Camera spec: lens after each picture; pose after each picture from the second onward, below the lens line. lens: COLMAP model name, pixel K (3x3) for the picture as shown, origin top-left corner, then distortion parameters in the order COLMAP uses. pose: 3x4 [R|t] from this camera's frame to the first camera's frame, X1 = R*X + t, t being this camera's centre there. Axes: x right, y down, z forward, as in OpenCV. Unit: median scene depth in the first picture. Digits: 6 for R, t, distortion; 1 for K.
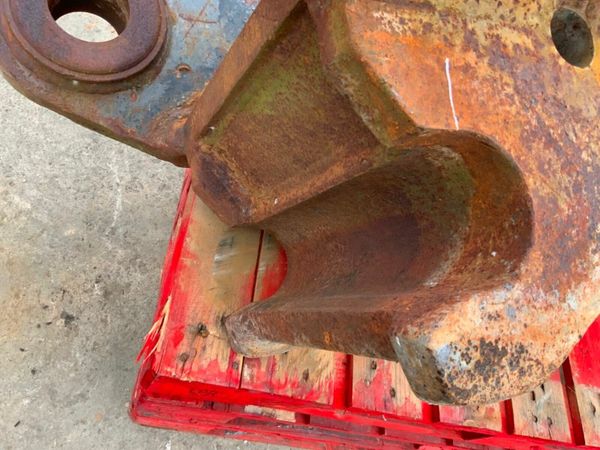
lens RADIAL K [[499.6, 0, 299.6], [0, 499.6, 223.9], [0, 0, 1]] dist [0.074021, -0.130286]
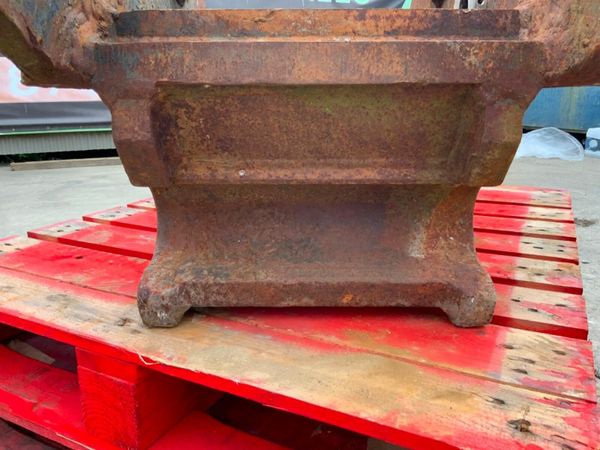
lens RADIAL K [[499.6, 0, 300.0], [0, 499.6, 225.1], [0, 0, 1]] dist [0.074021, -0.130286]
pose [[0.423990, -0.104484, 0.899620, -1.180613], [-0.154661, 0.970379, 0.185594, -0.191937], [-0.892363, -0.217826, 0.395272, 0.627118]]
